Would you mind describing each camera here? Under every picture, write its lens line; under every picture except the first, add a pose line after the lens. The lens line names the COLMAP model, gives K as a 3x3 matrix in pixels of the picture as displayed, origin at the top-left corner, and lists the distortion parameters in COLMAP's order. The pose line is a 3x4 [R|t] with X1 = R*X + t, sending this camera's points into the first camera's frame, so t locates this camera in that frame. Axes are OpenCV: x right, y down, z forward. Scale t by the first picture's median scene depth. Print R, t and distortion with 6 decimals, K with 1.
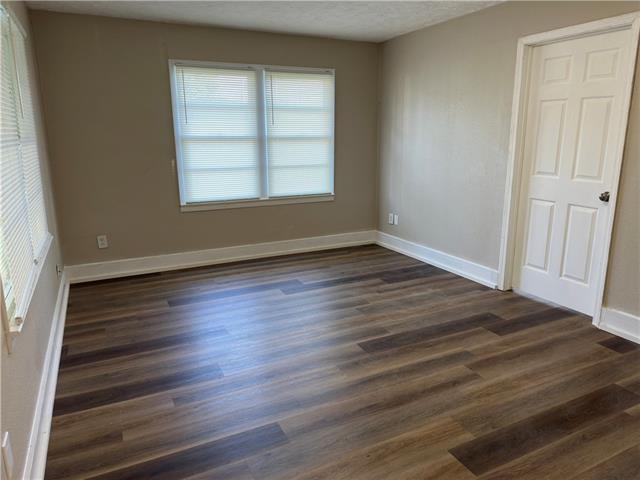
lens RADIAL K [[447.8, 0, 320.0], [0, 447.8, 240.0], [0, 0, 1]] dist [0.116728, -0.164748]
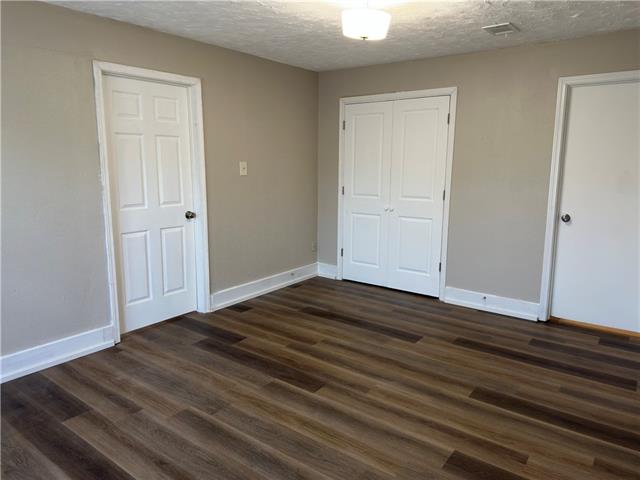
lens RADIAL K [[447.8, 0, 320.0], [0, 447.8, 240.0], [0, 0, 1]] dist [0.116728, -0.164748]
pose [[-0.448292, -0.152791, 0.880732, -0.621885], [0.211462, 0.939190, 0.270567, -0.277498], [-0.868515, 0.307534, -0.388722, 1.132572]]
